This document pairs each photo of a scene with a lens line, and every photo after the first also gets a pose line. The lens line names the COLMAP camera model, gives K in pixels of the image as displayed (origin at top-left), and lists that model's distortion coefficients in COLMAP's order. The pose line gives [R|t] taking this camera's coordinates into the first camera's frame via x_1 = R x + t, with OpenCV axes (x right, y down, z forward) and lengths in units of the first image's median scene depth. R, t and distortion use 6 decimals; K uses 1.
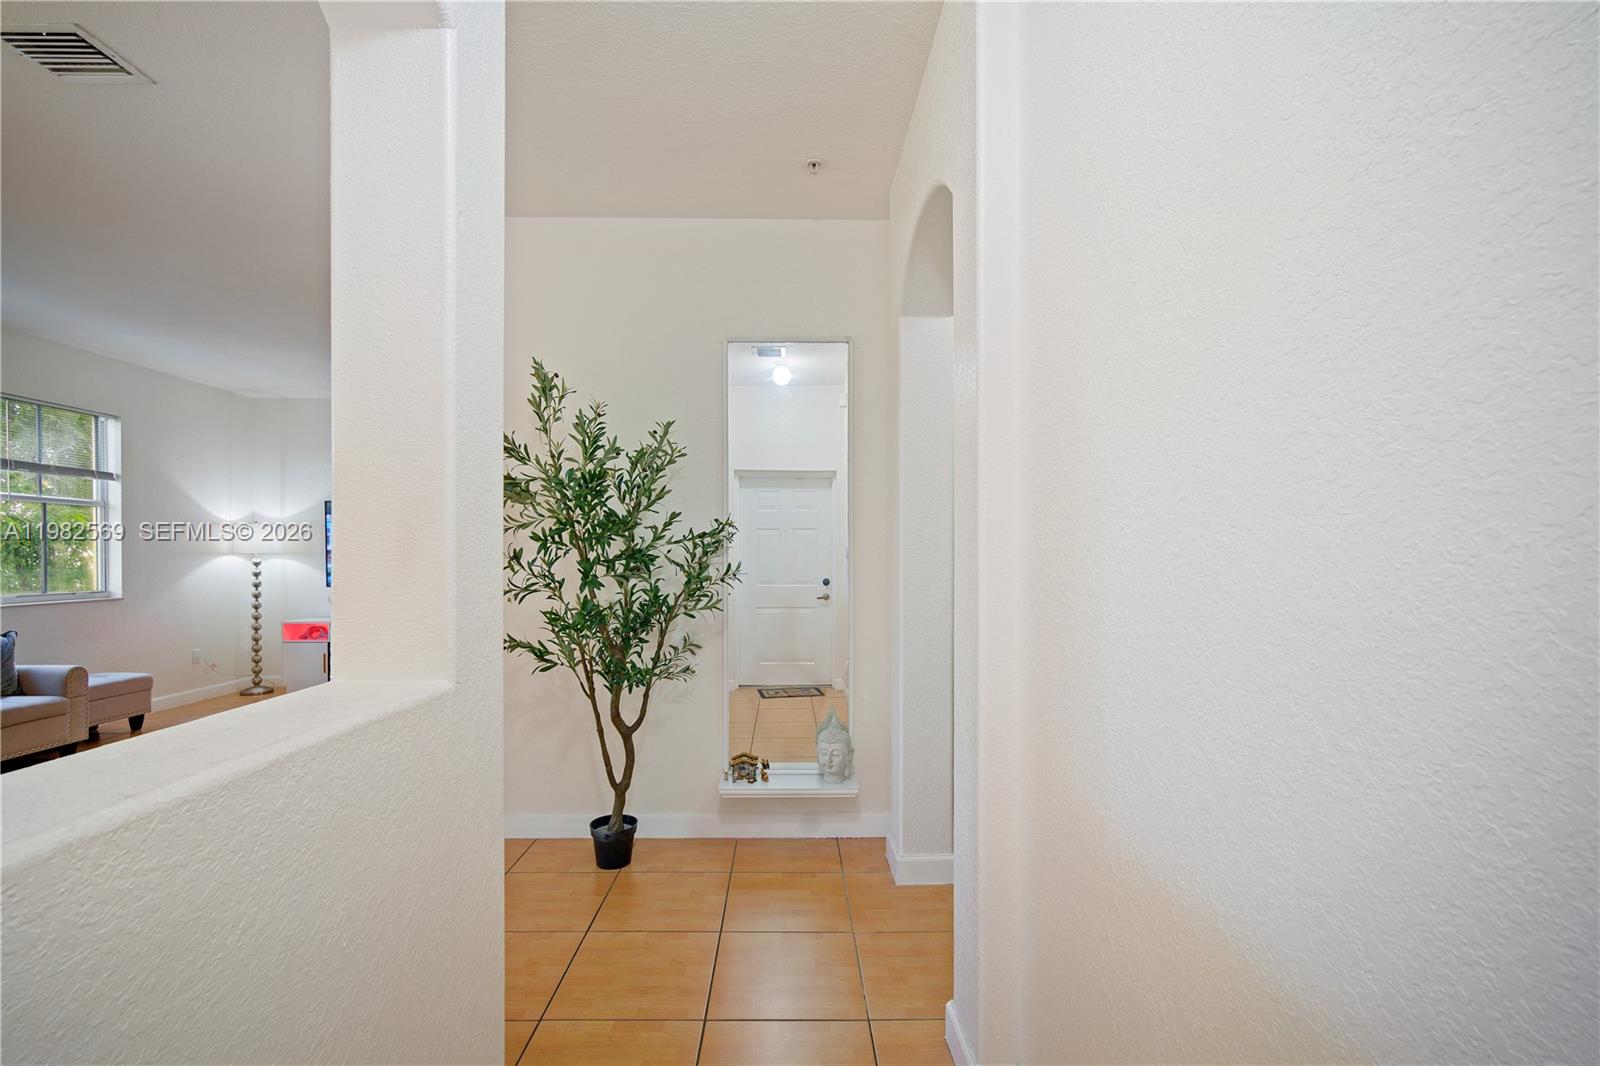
lens RADIAL K [[699.7, 0, 793.1], [0, 699.7, 559.9], [0, 0, 1]] dist [-0.002609, -0.000247]
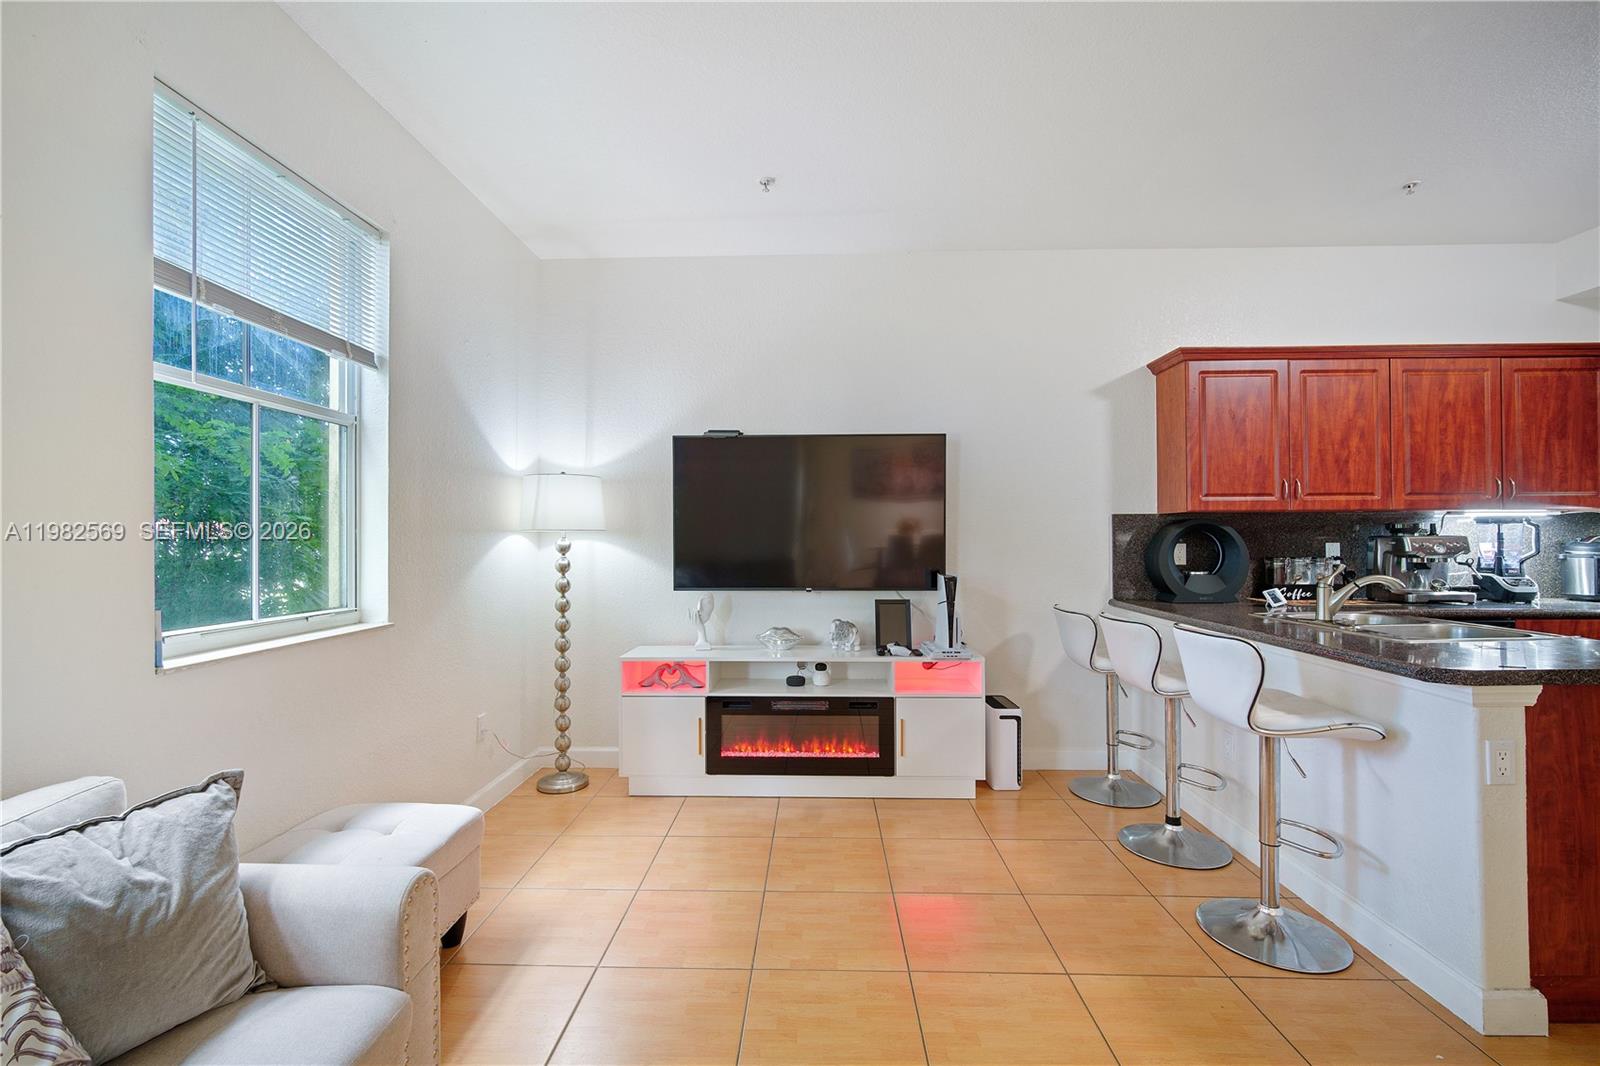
lens RADIAL K [[695.8, 0, 800.0], [0, 695.8, 533.0], [0, 0, 1]] dist [-0.020775, 0.000097]
pose [[0.999616, 0.000898, -0.027681, -0.598336], [-0.001311, 0.999888, -0.014909, 0.001075], [0.027664, 0.014939, 0.999506, 0.487466]]
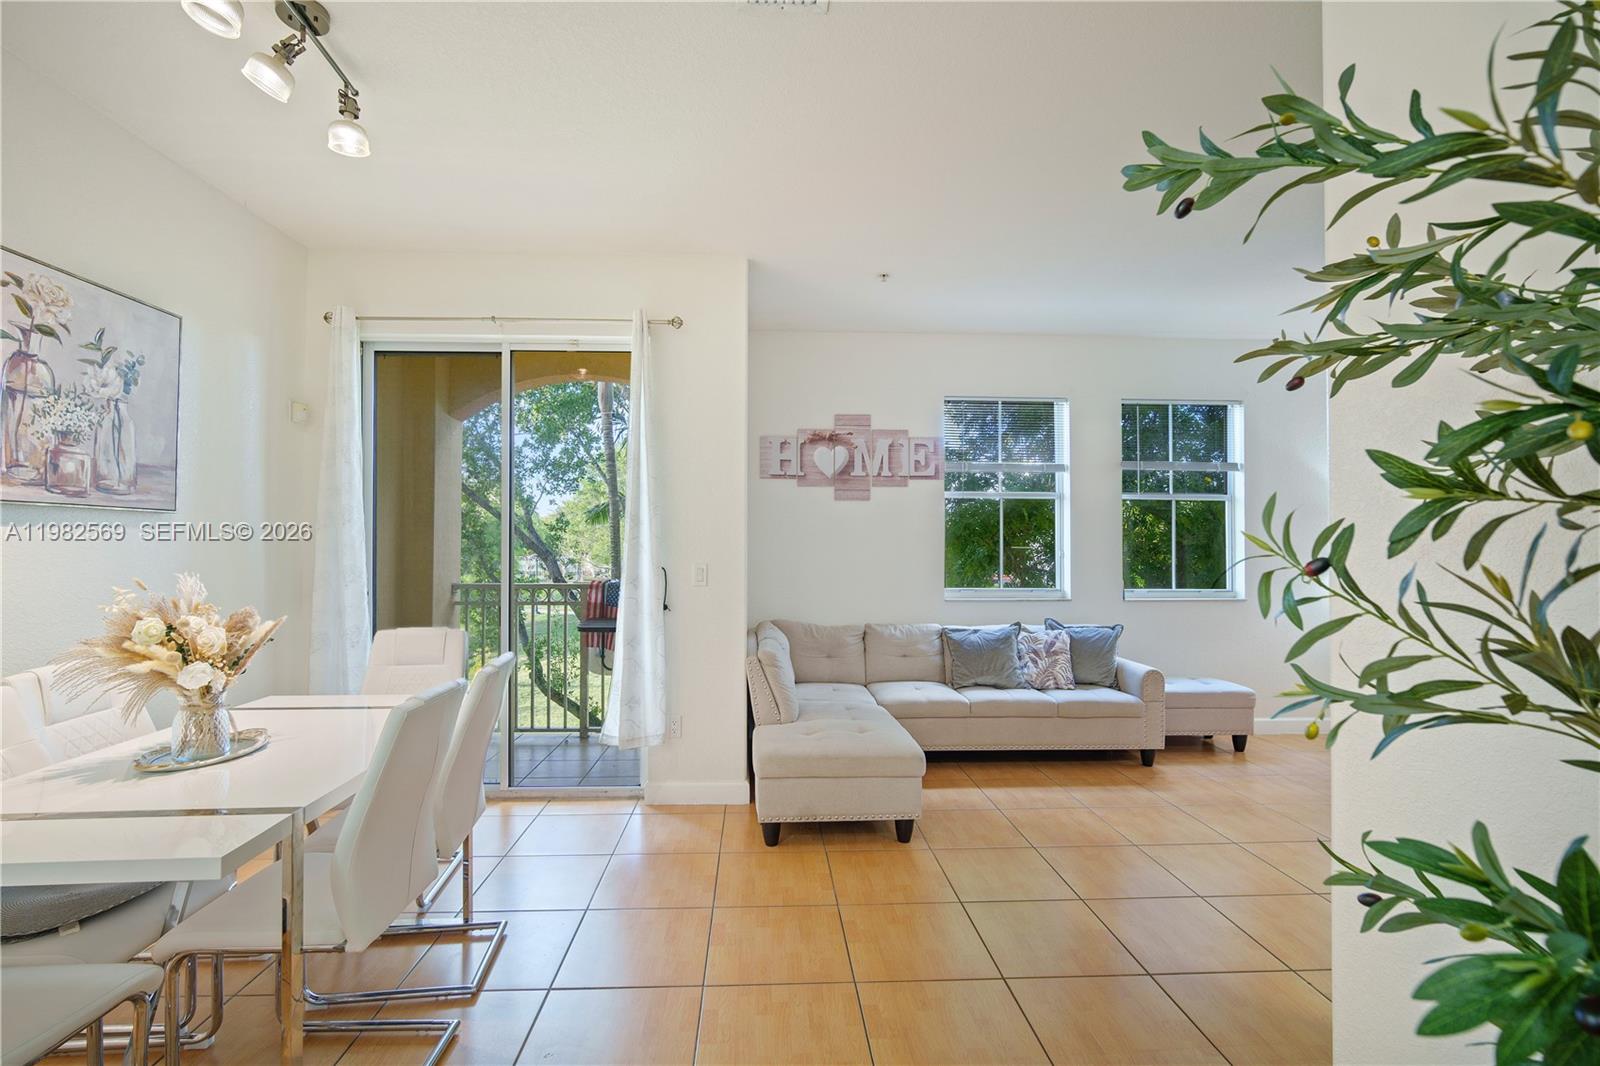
lens RADIAL K [[746.3, 0, 800.0], [0, 746.3, 533.0], [0, 0, 1]] dist [-0.002522, -0.000130]
pose [[0.048266, -0.018200, -0.998669, -0.018202], [-0.007762, 0.999797, -0.018595, -0.008198], [0.998804, 0.008649, 0.048115, 0.331424]]
